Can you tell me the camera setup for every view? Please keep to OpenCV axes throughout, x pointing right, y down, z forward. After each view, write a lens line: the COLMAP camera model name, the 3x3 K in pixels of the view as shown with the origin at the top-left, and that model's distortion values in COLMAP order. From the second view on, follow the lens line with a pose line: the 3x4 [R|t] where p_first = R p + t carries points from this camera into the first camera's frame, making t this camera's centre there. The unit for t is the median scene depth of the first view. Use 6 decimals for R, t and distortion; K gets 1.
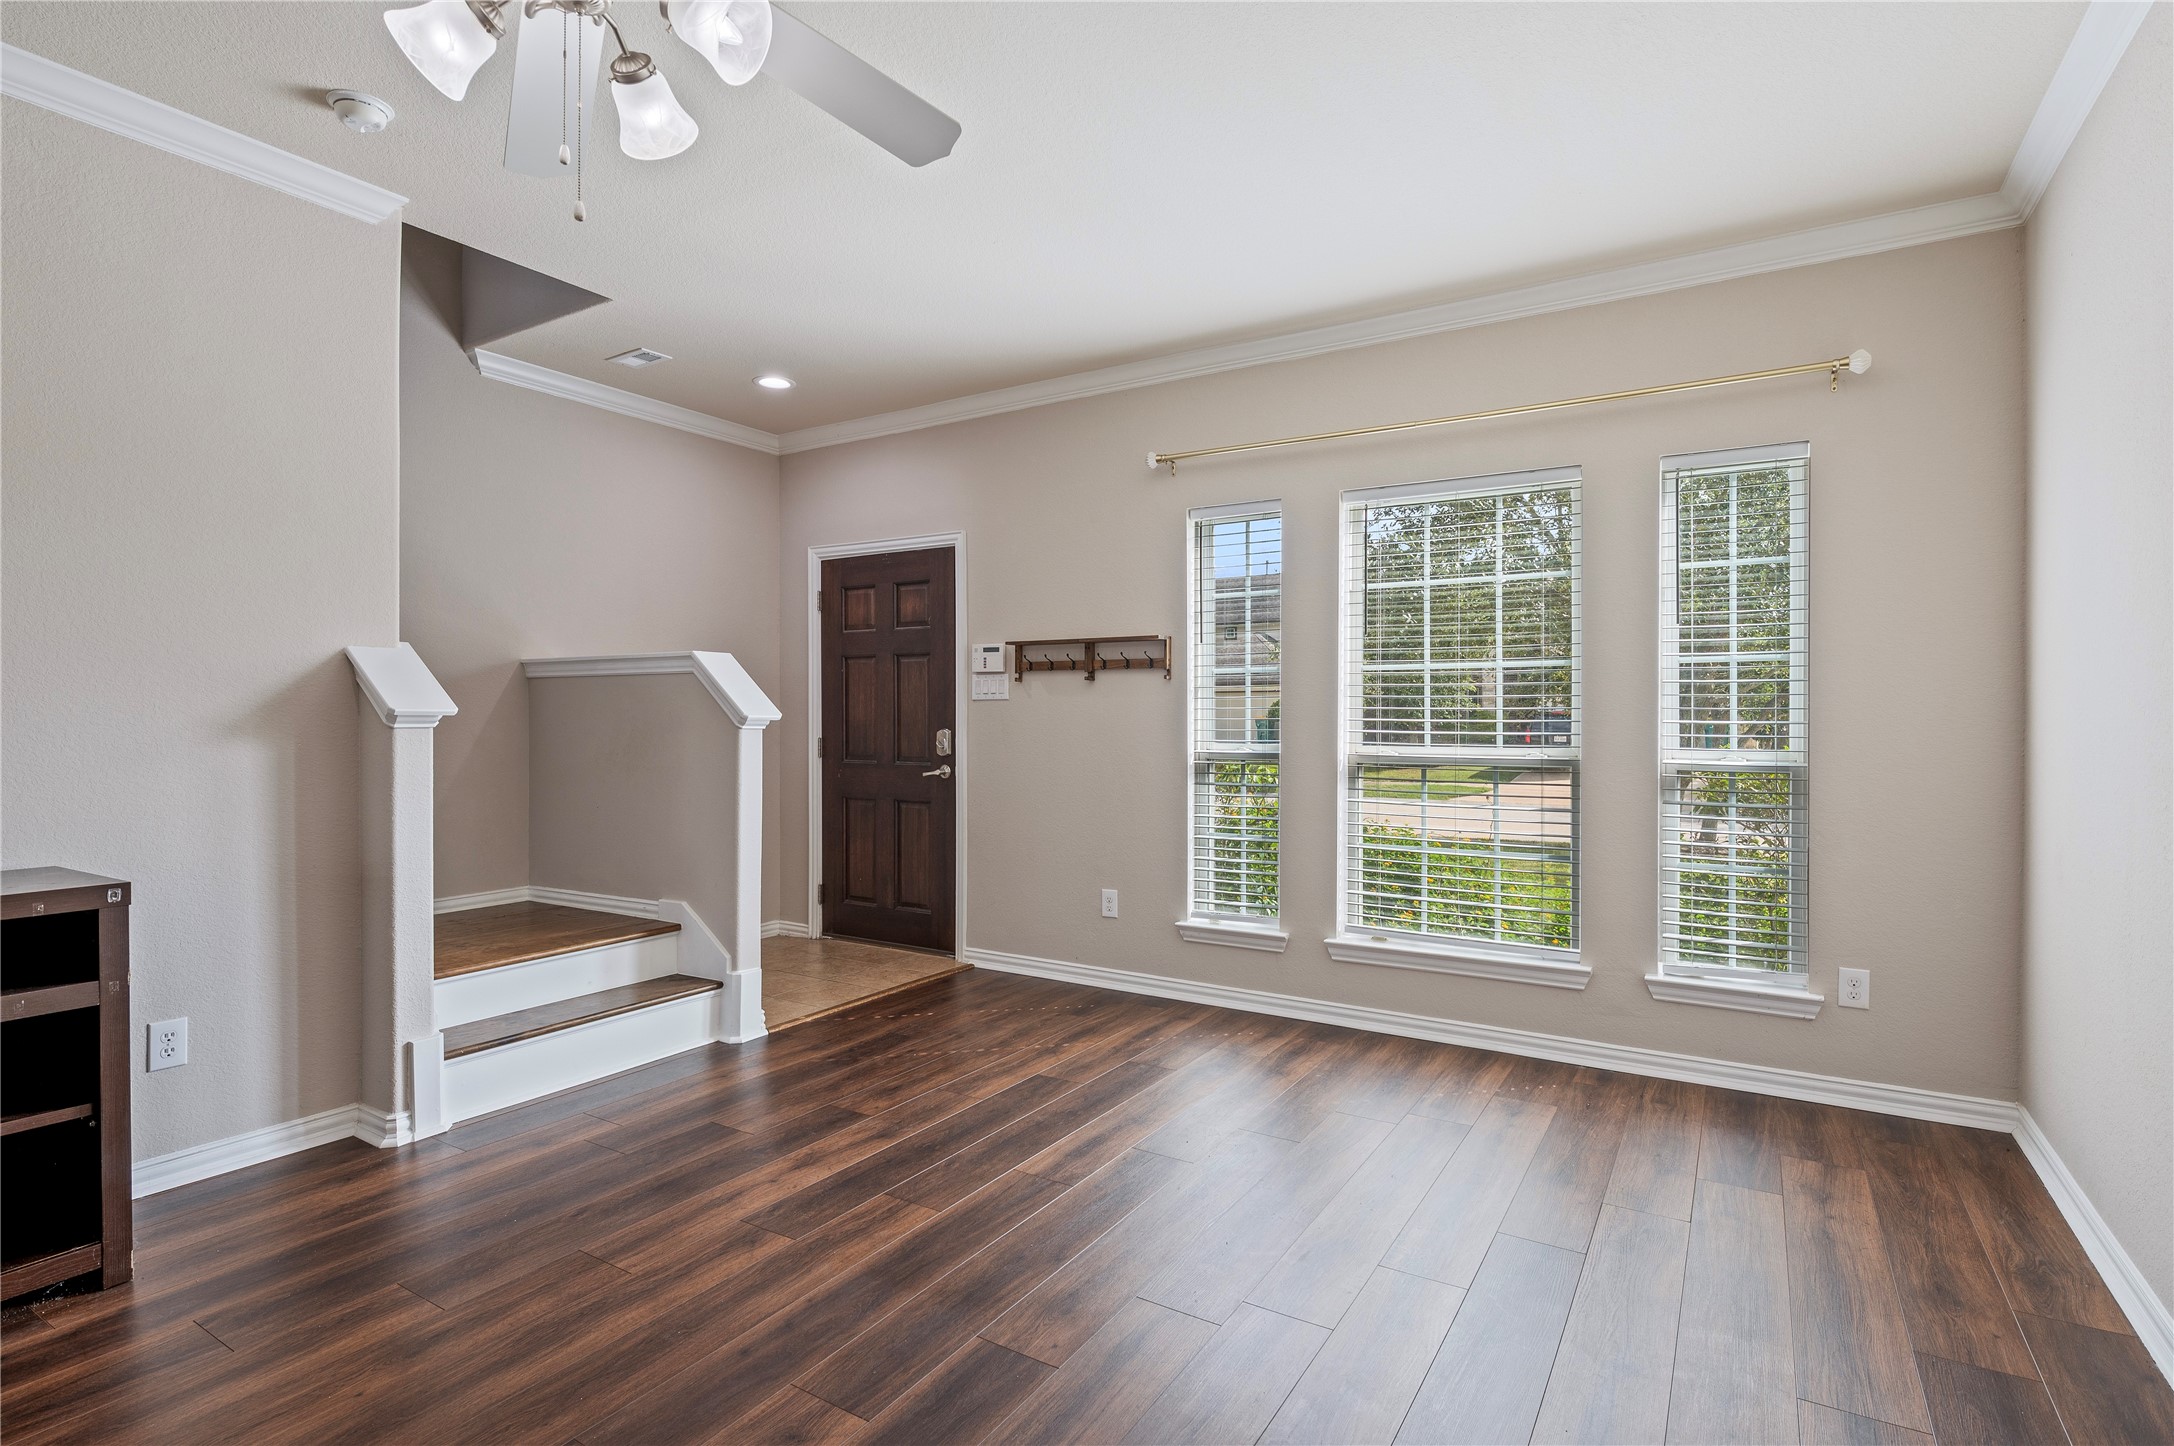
lens RADIAL K [[1053.5, 0, 1087.8], [0, 1053.5, 721.1], [0, 0, 1]] dist [-0.003930, -0.000239]
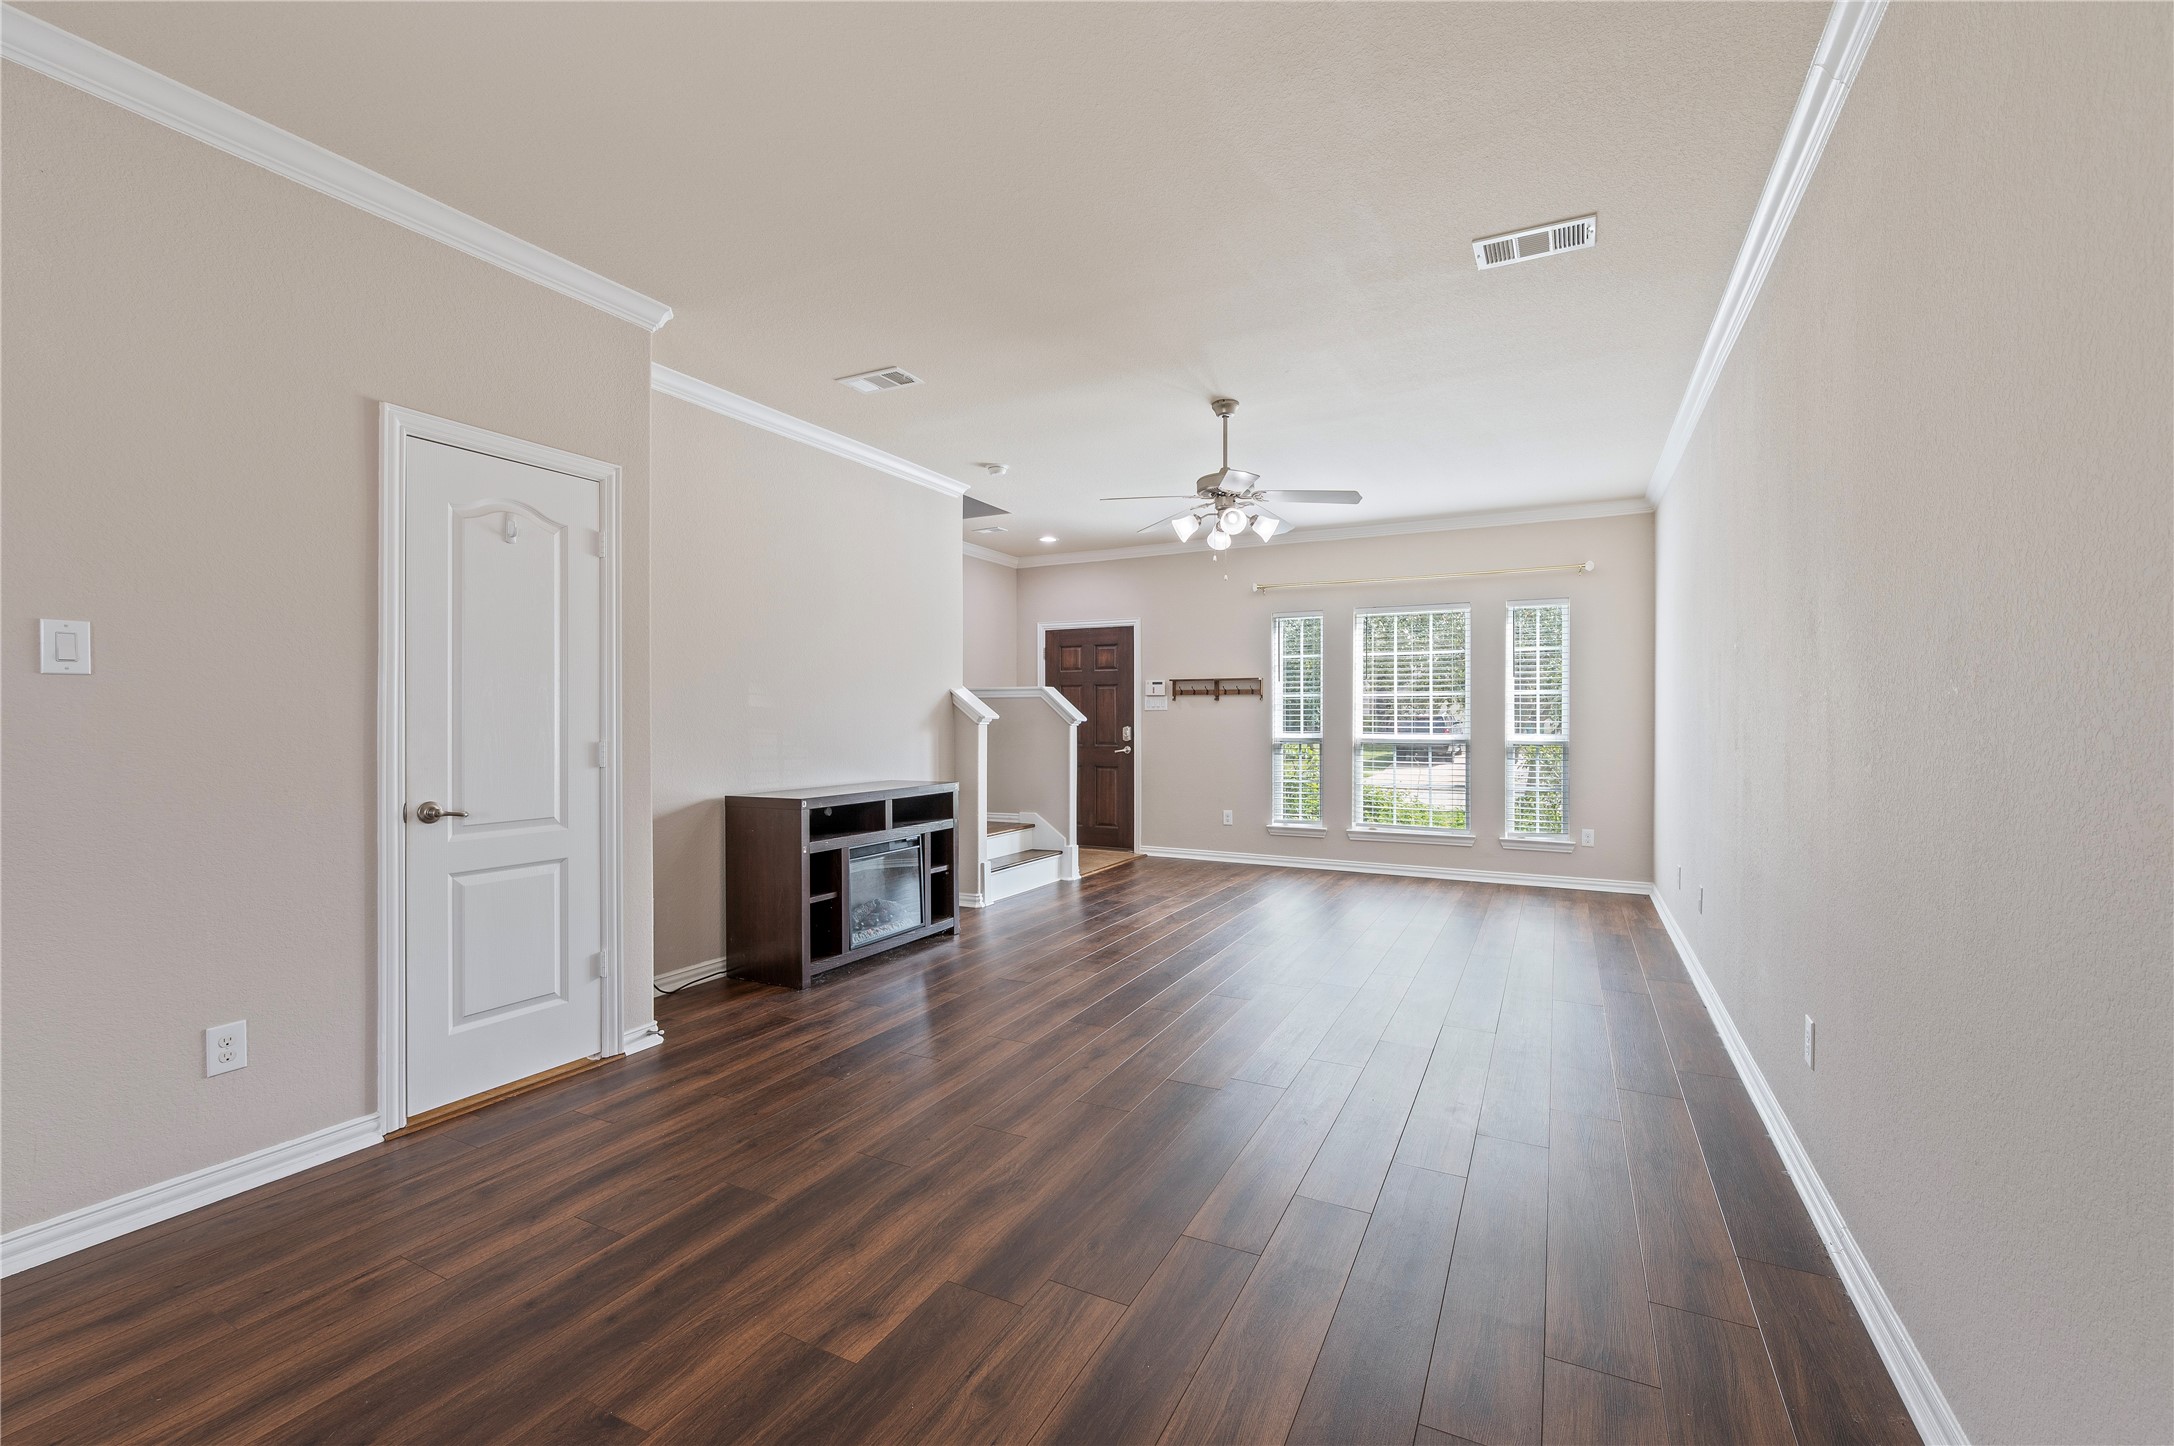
lens RADIAL K [[925.8, 0, 1090.4], [0, 925.8, 729.8], [0, 0, 1]] dist [-0.002866, -0.000492]
pose [[0.995648, -0.001765, 0.093173, -0.445993], [0.001065, 0.999971, 0.007565, 0.001981], [-0.093184, -0.007433, 0.995621, -0.750740]]
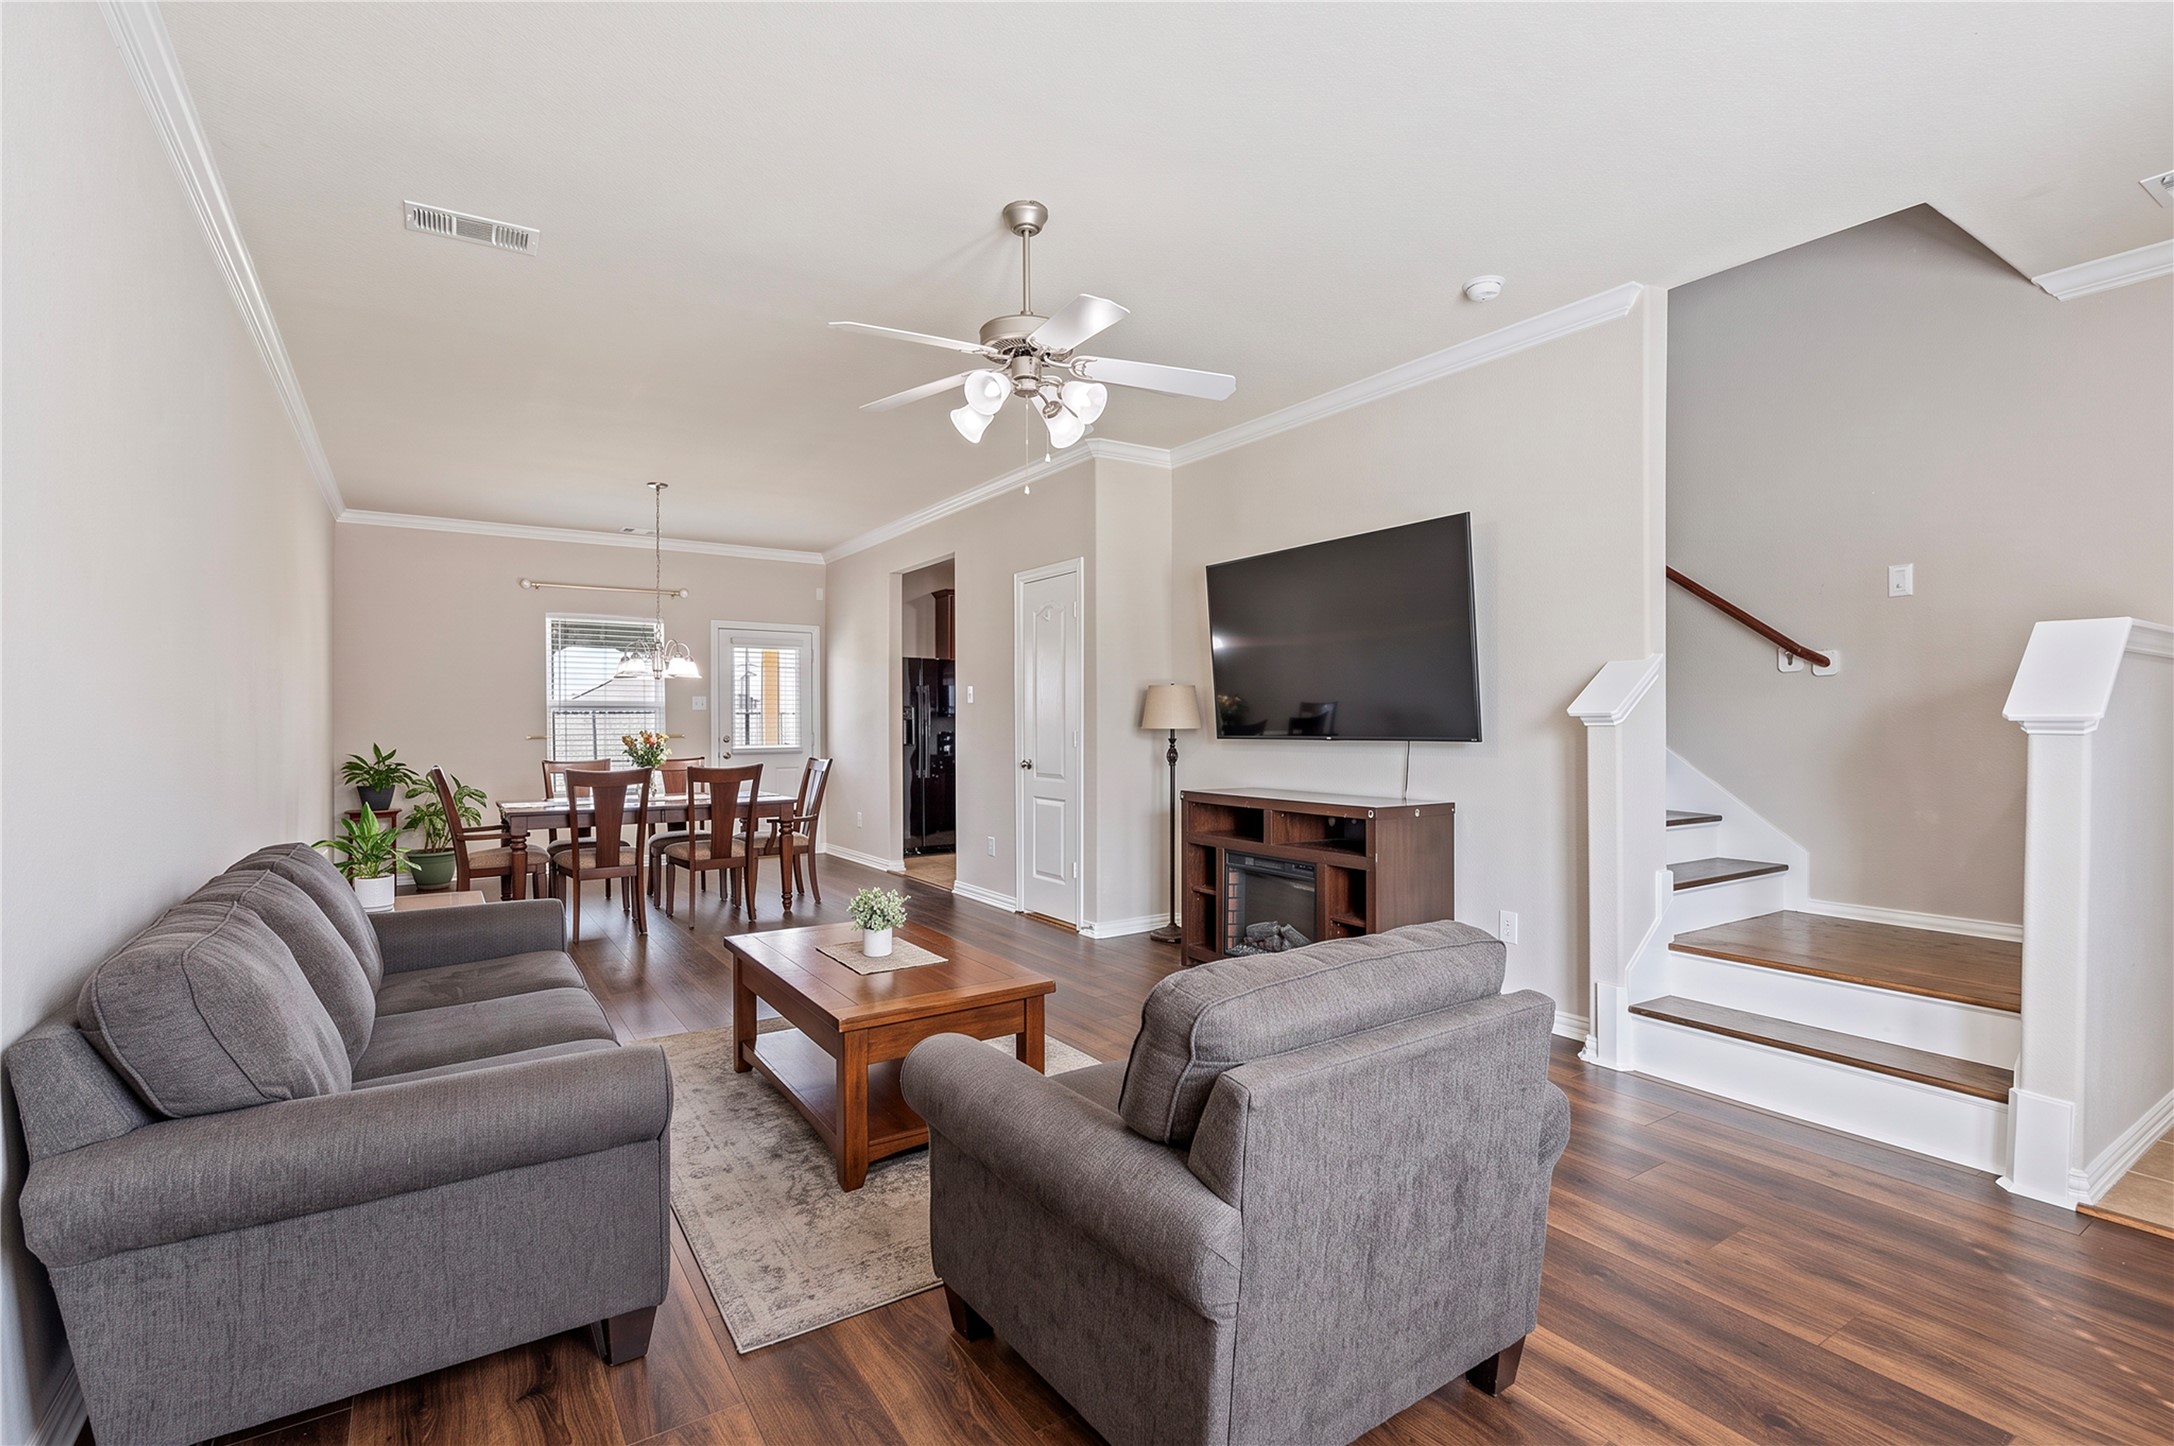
lens RADIAL K [[1008.8, 0, 1090.9], [0, 1008.8, 718.3], [0, 0, 1]] dist [-0.010216, 0.000089]
pose [[-0.414785, -0.000696, -0.909919, 0.497362], [-0.000177, 1.000000, -0.000684, -0.002037], [0.909919, -0.000122, -0.414785, 0.709753]]
